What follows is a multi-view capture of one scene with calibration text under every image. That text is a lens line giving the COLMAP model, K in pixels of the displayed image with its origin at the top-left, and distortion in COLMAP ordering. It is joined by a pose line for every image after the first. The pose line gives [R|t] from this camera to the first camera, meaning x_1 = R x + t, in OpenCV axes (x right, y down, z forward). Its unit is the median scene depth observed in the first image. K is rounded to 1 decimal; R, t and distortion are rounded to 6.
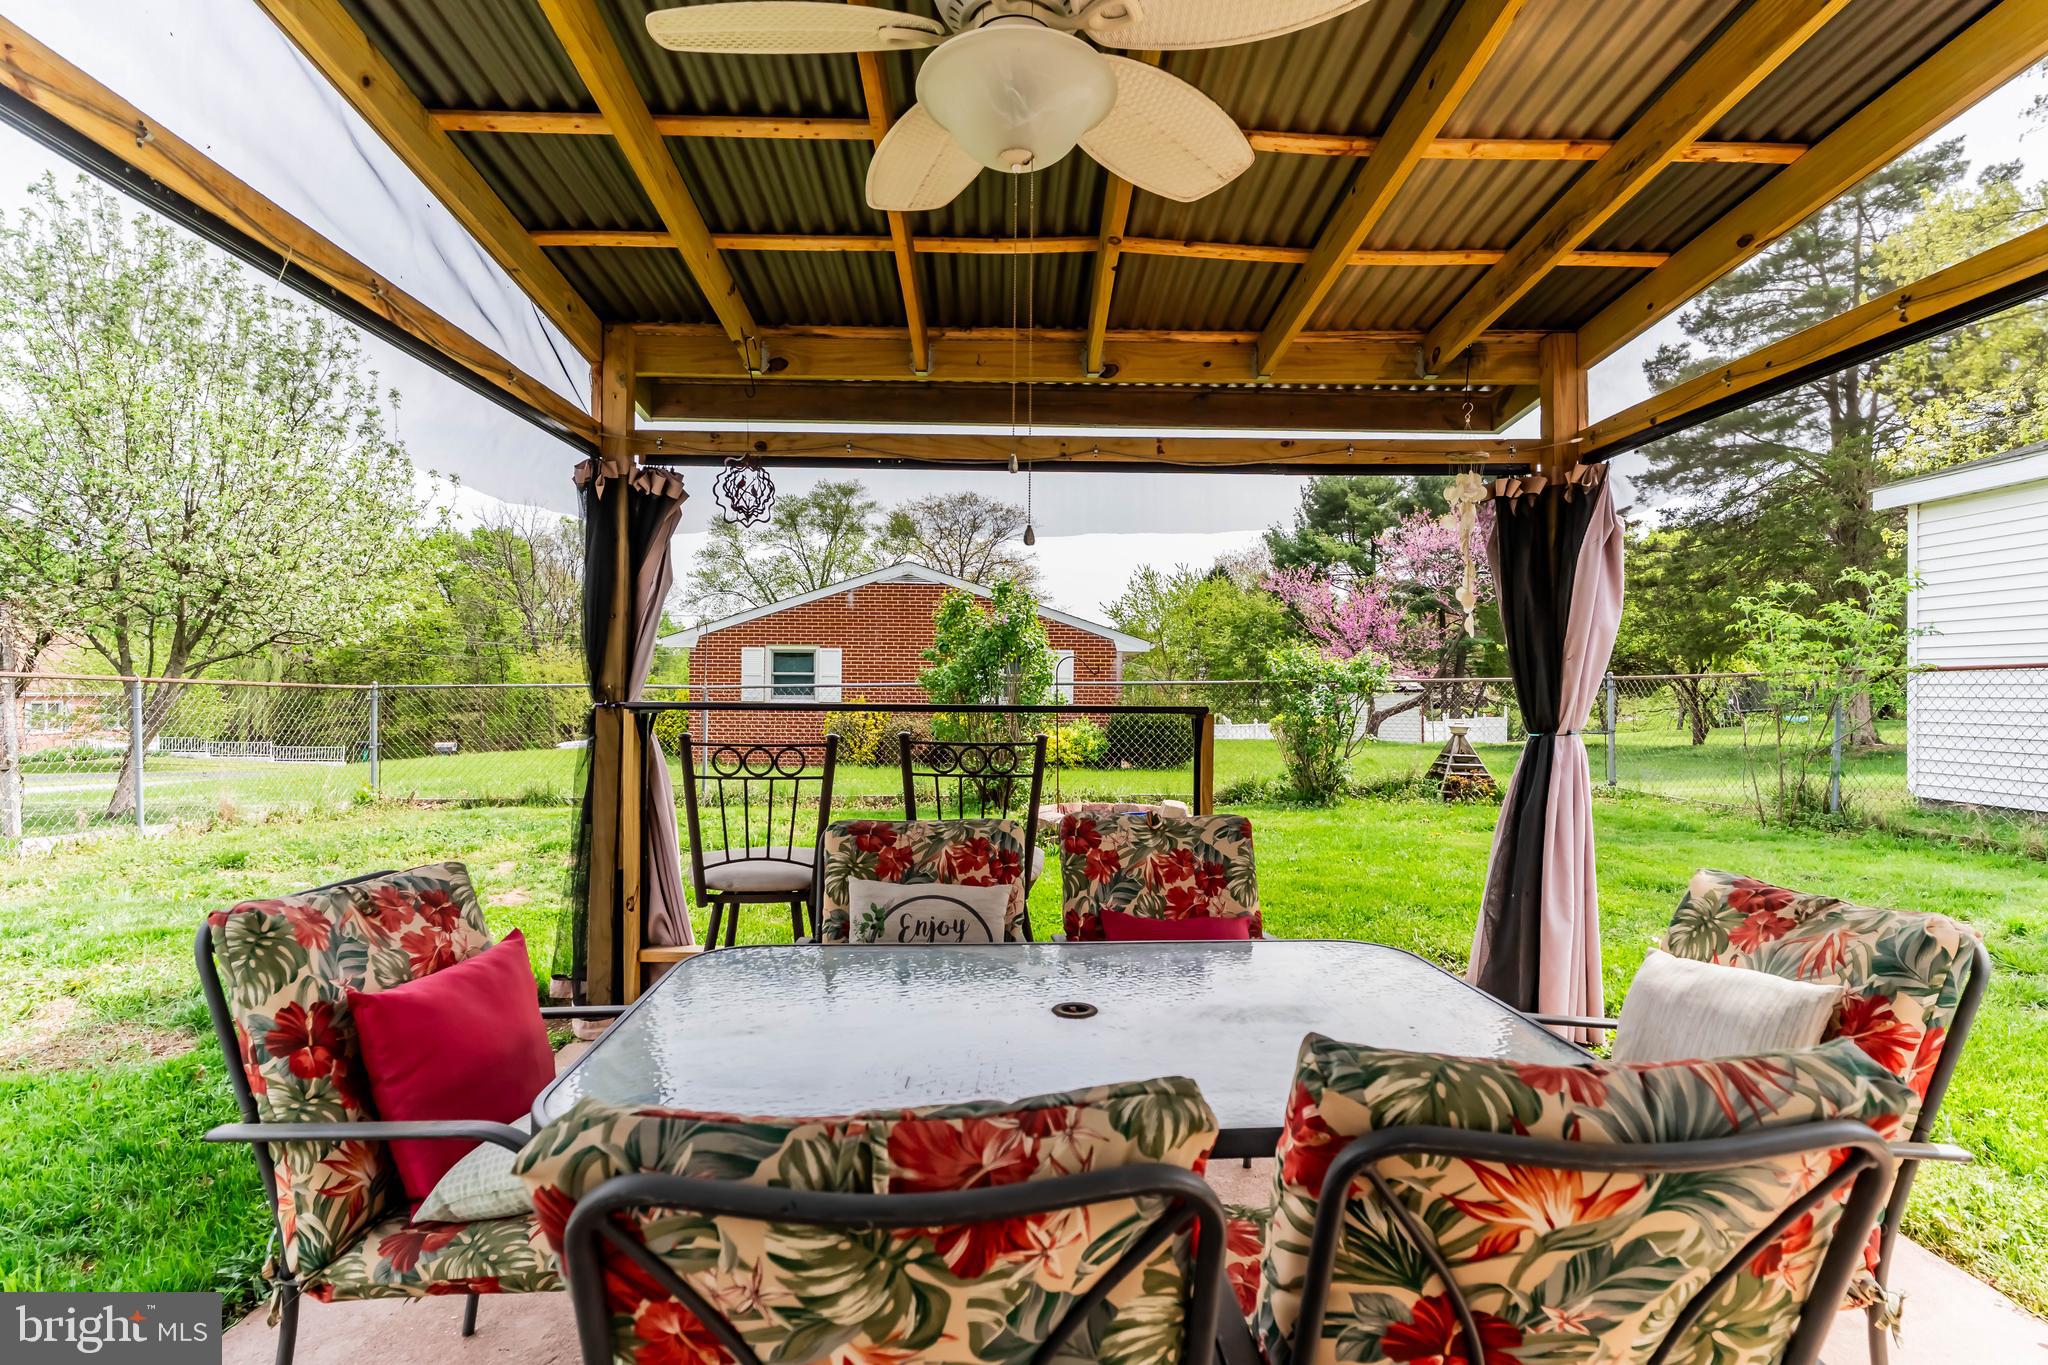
lens RADIAL K [[1052.6, 0, 1029.1], [0, 1052.6, 691.1], [0, 0, 1]] dist [-0.003561, 0.000966]
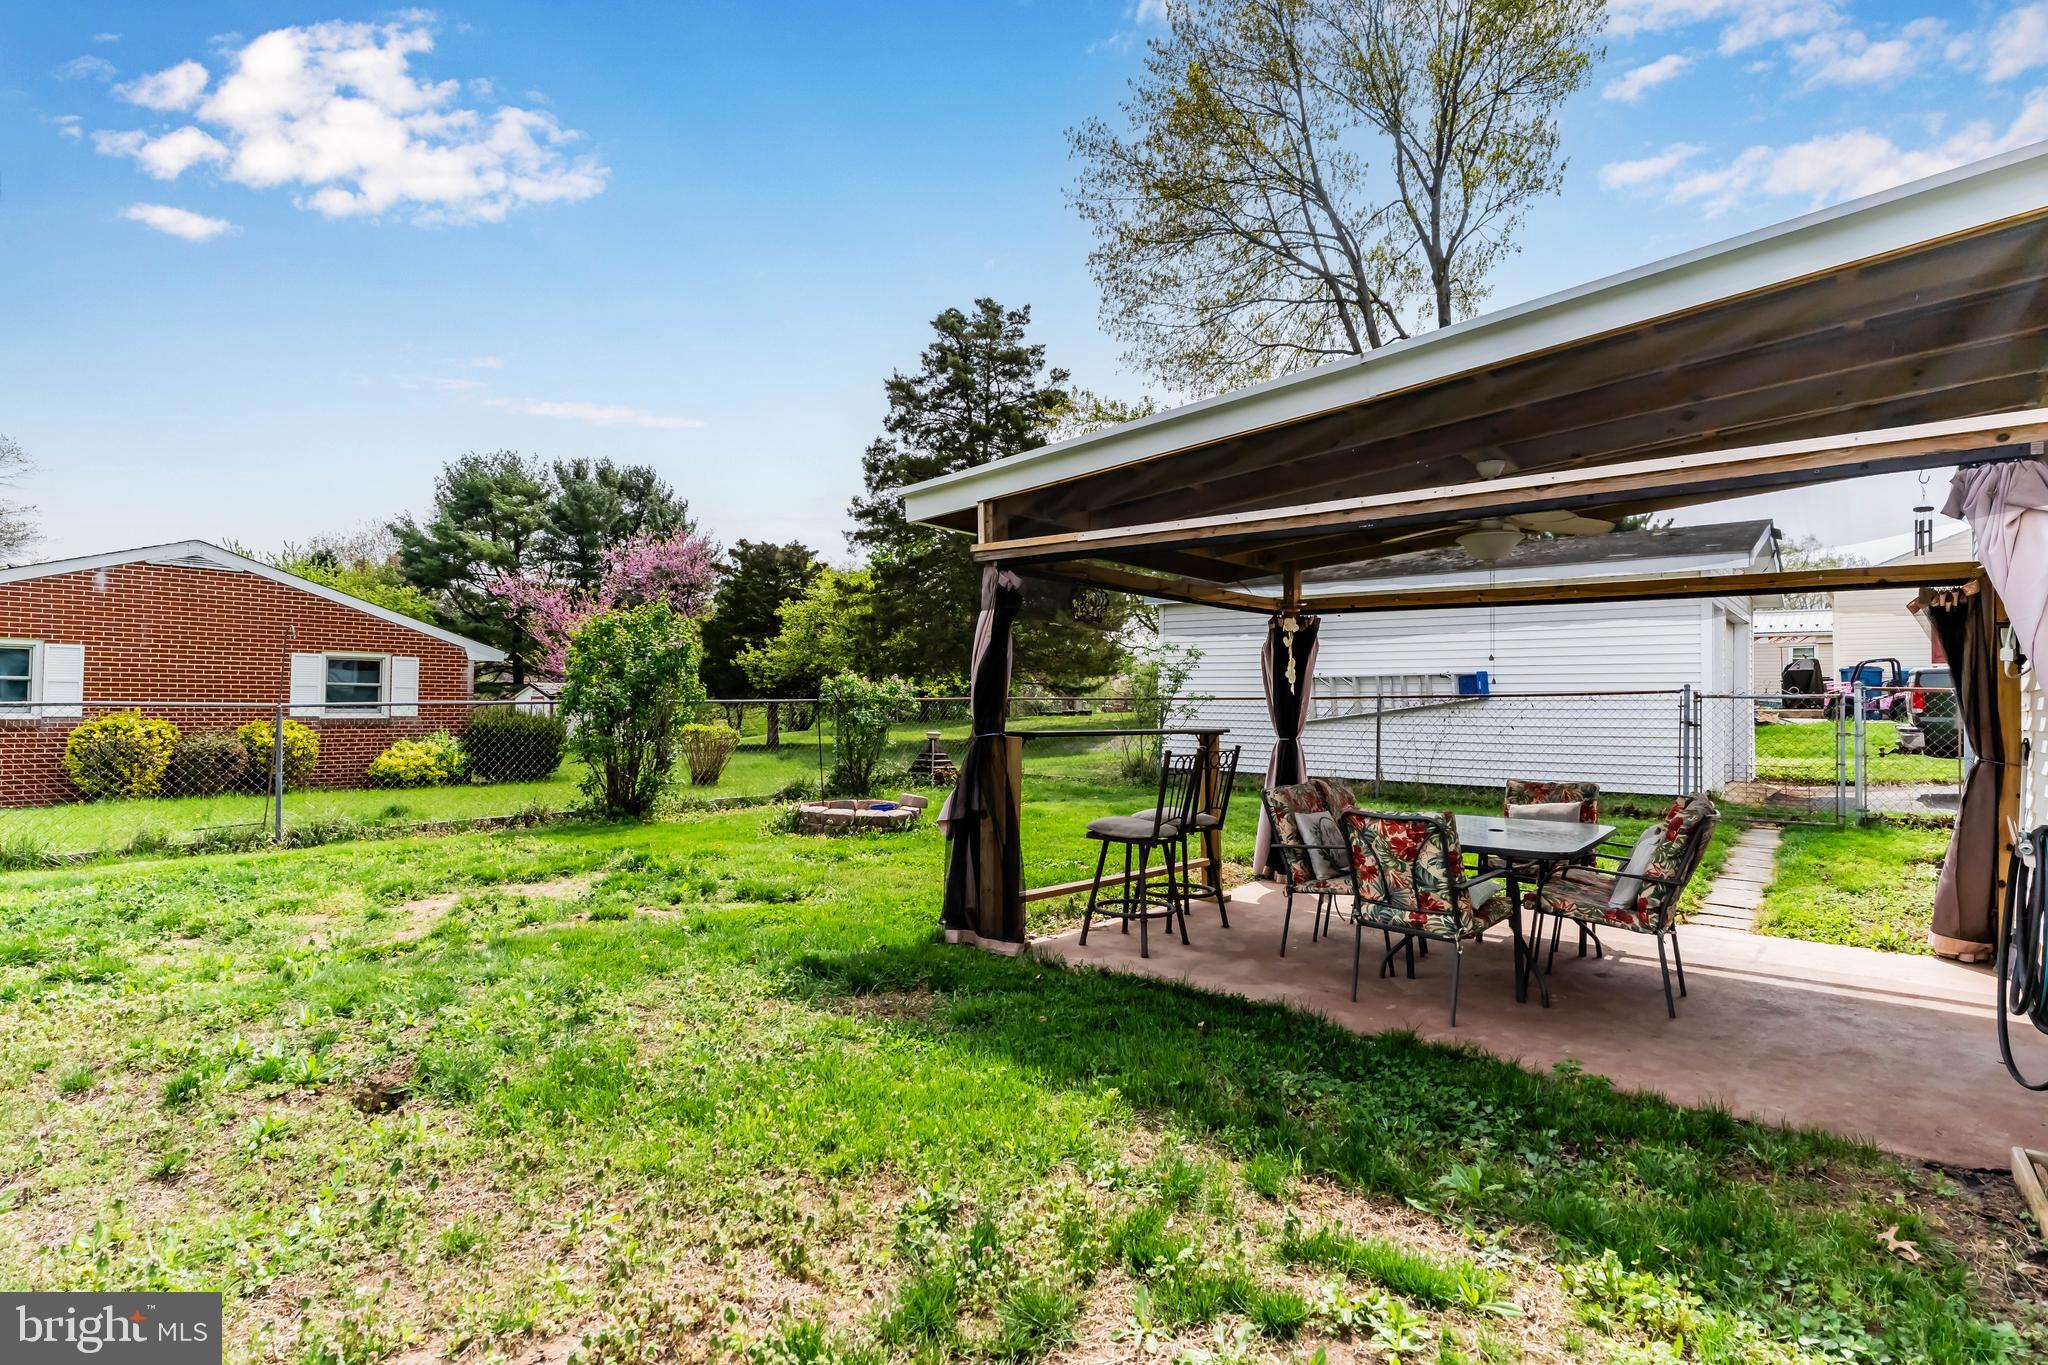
lens RADIAL K [[1052.6, 0, 1029.1], [0, 1052.6, 691.1], [0, 0, 1]] dist [-0.003561, 0.000966]
pose [[0.652491, 0.006999, 0.757764, -0.304809], [-0.006365, 0.999973, -0.003755, -0.009133], [-0.757769, -0.002373, 0.652518, -0.001723]]
